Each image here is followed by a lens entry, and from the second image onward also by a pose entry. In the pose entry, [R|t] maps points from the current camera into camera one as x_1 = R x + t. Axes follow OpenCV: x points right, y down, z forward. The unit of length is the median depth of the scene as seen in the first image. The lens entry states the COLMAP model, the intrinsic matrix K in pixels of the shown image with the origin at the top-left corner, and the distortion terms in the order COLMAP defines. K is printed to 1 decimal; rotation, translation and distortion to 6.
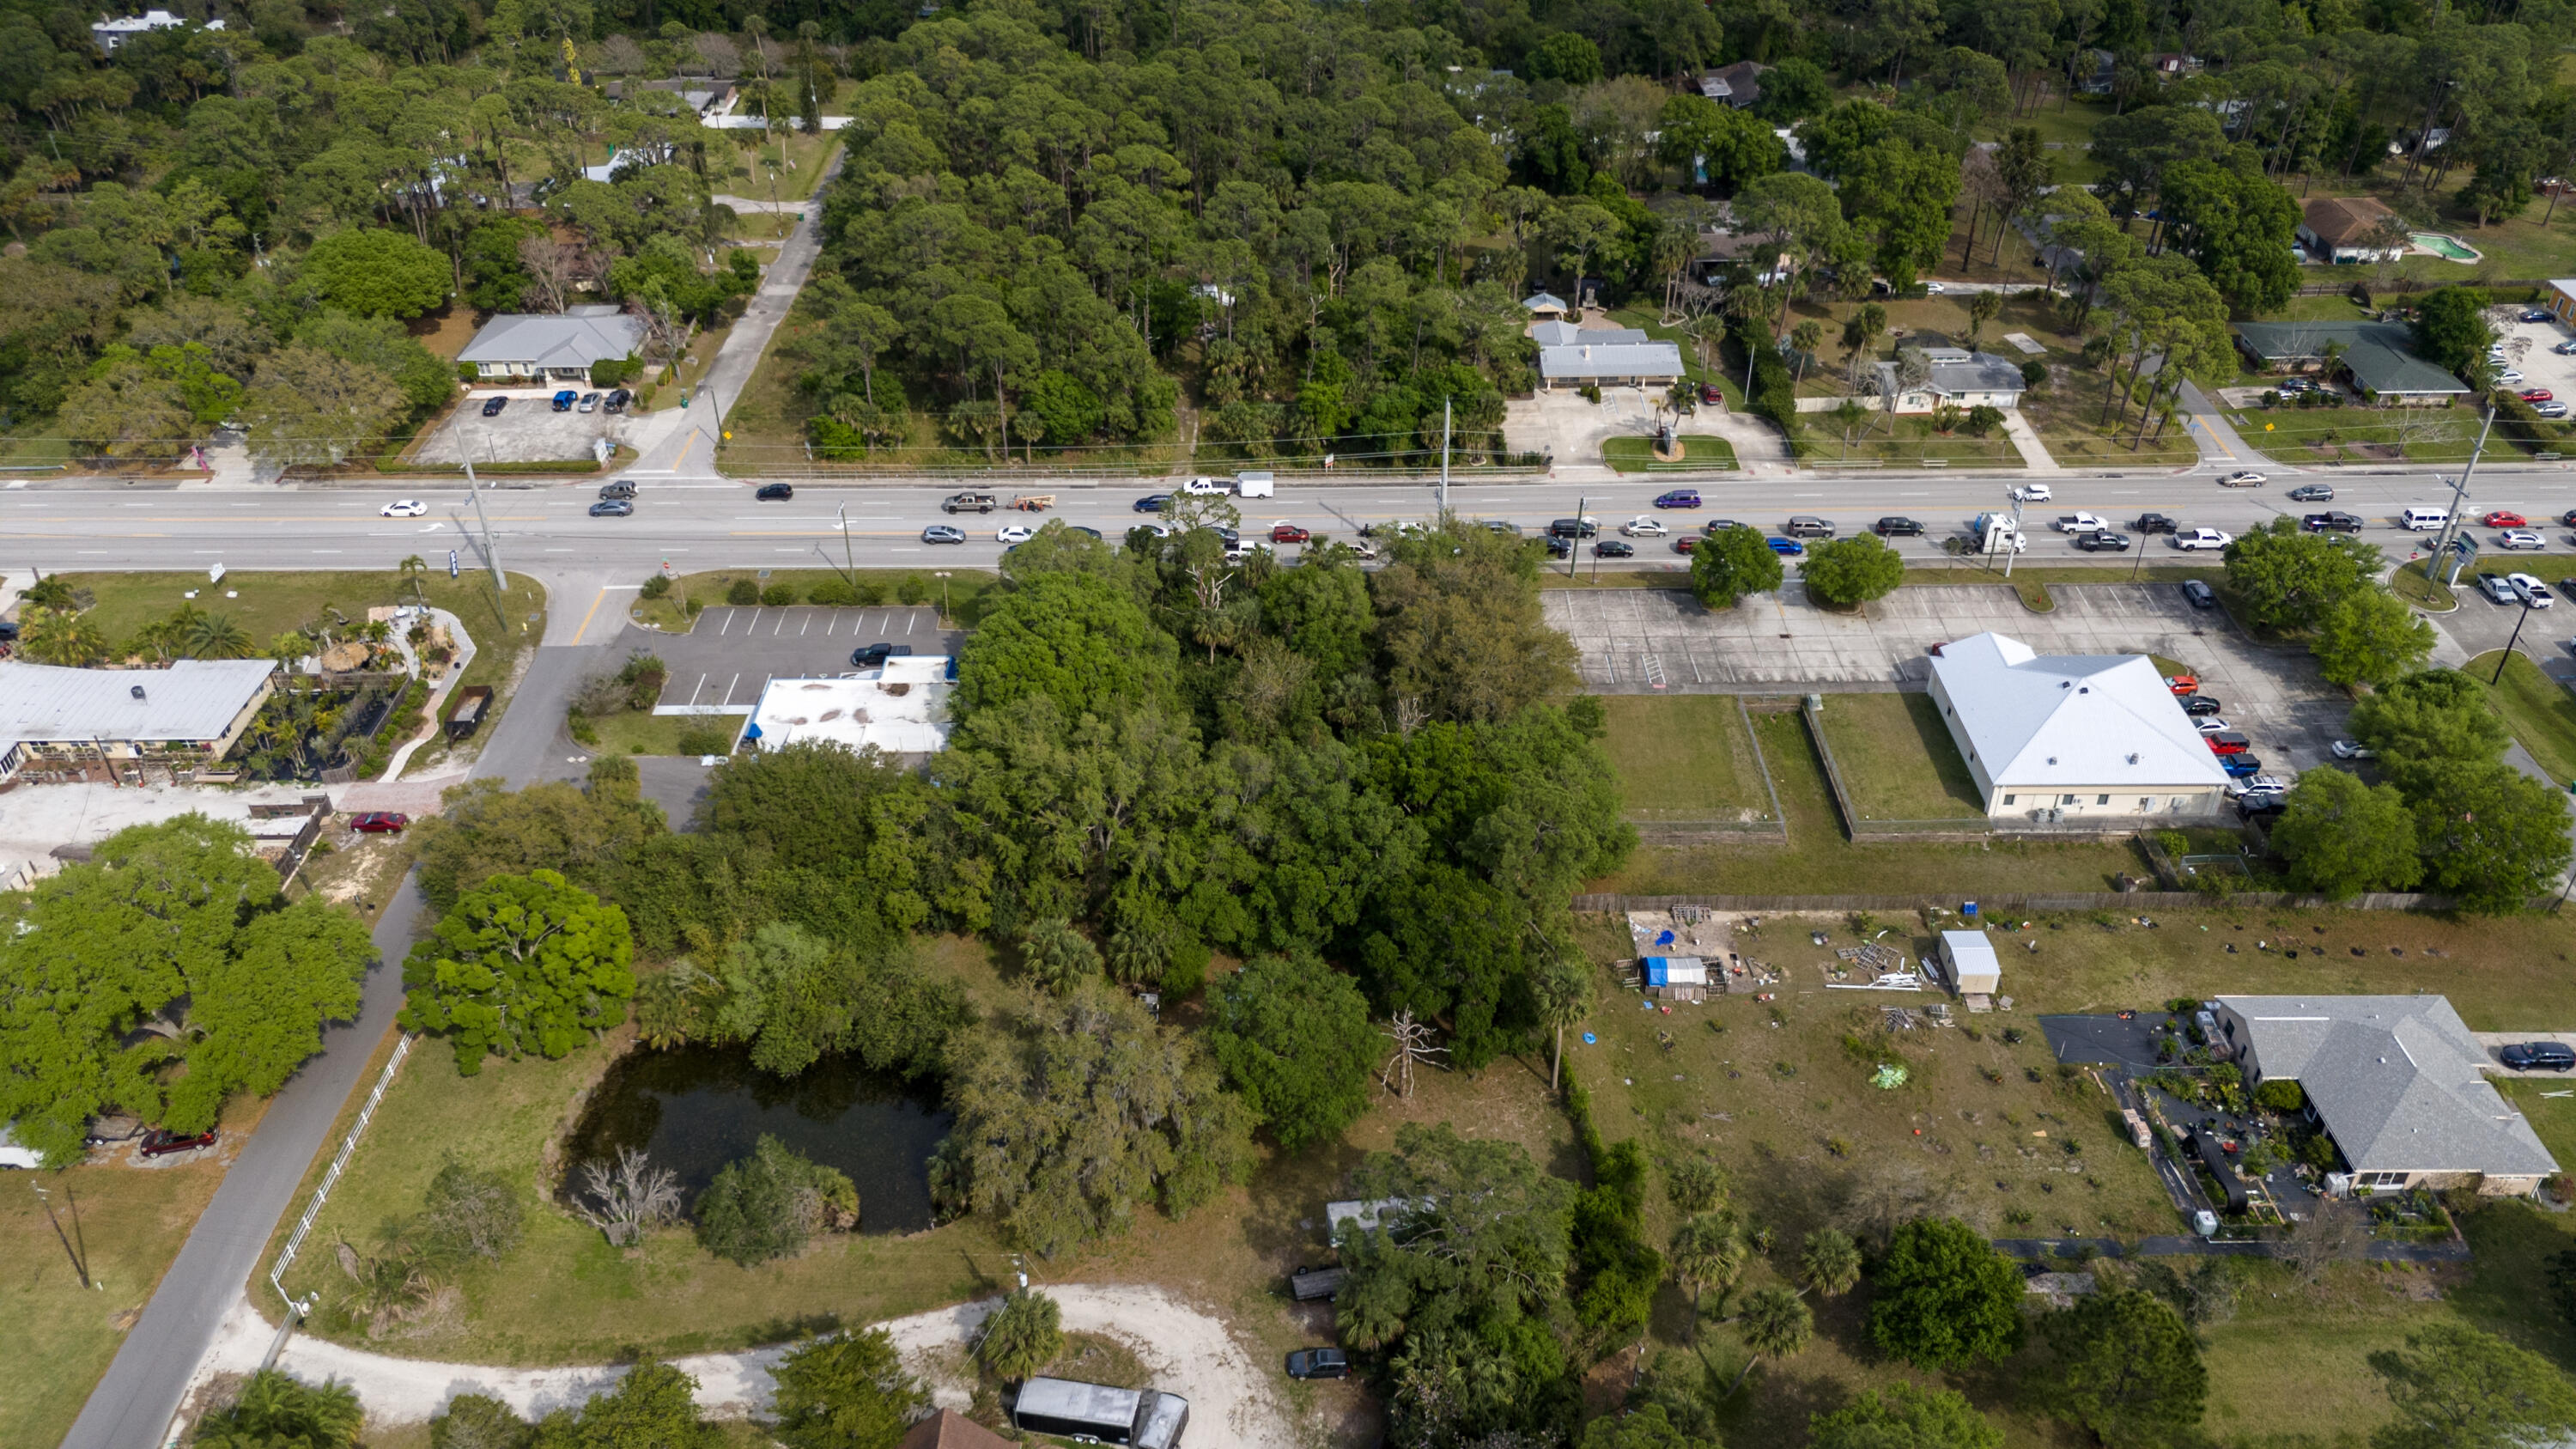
lens RADIAL K [[1864.9, 0, 1279.3], [0, 1864.9, 736.7], [0, 0, 1]] dist [0.022440, -0.003926]
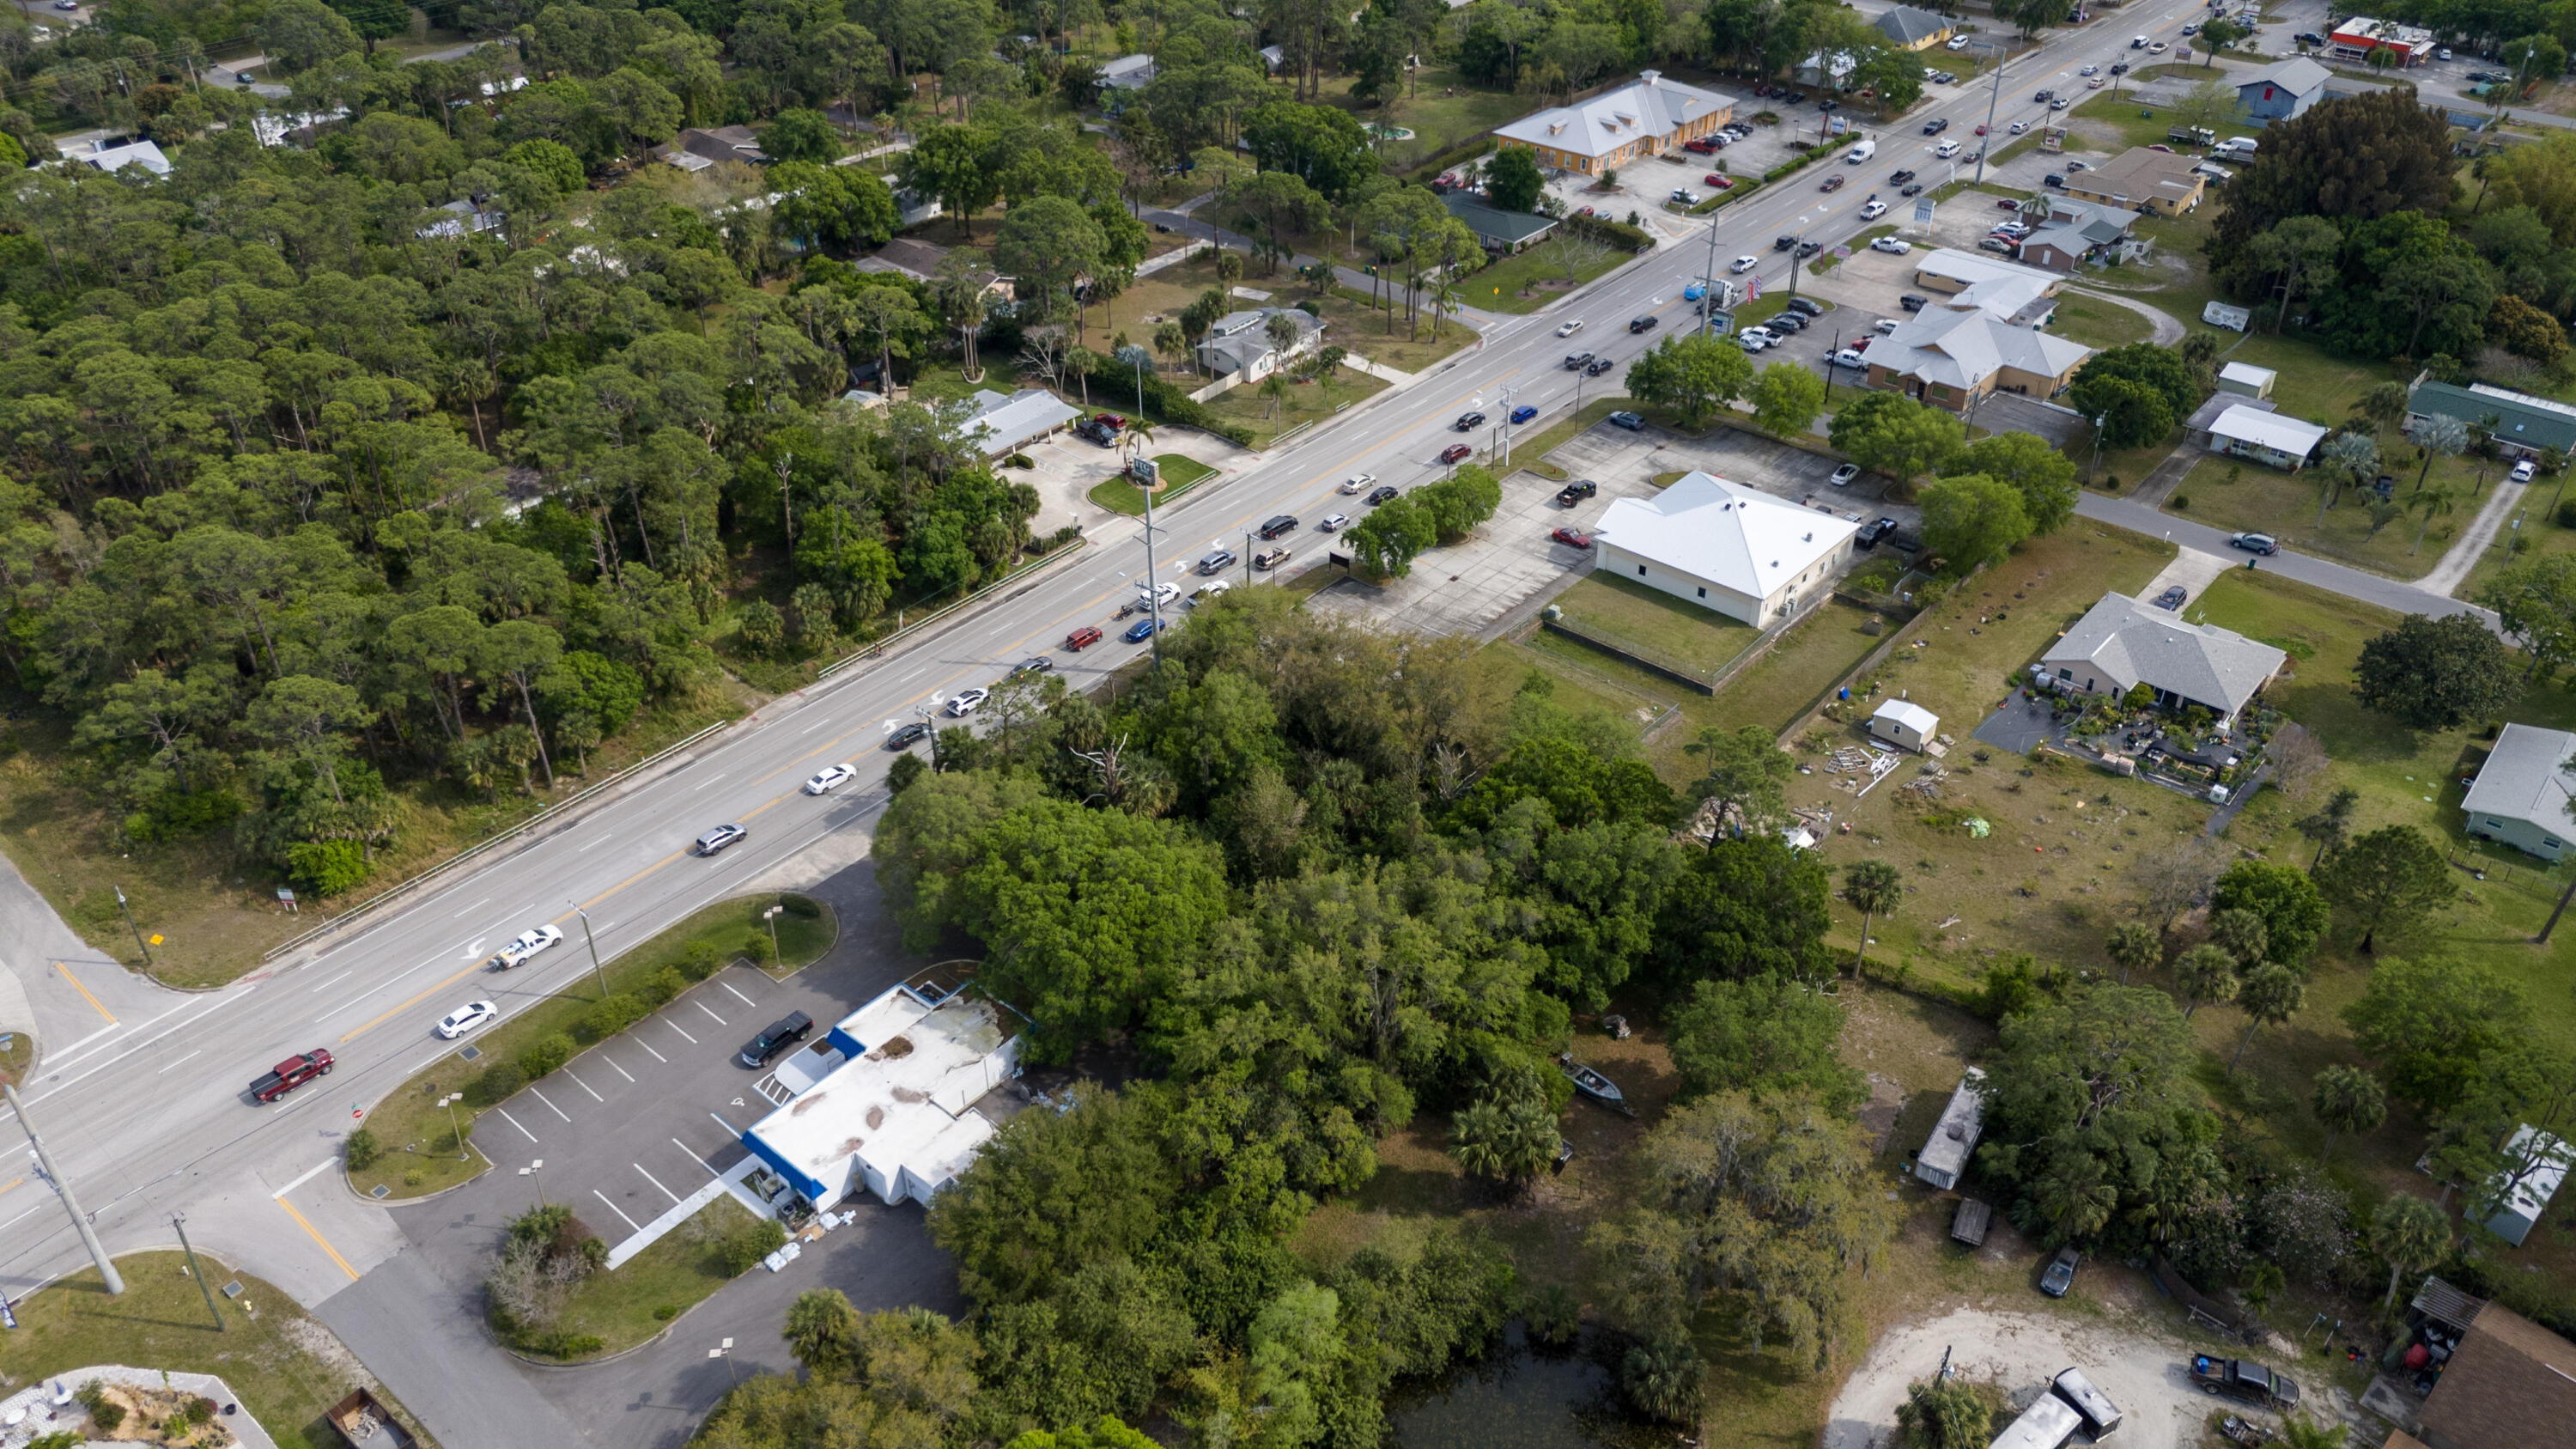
lens RADIAL K [[1864.9, 0, 1279.3], [0, 1864.9, 736.7], [0, 0, 1]] dist [0.022440, -0.003926]
pose [[0.657671, -0.428211, 0.619761, -0.486487], [0.440508, 0.886008, 0.144716, -0.169135], [-0.611082, 0.177834, 0.771332, 0.250628]]
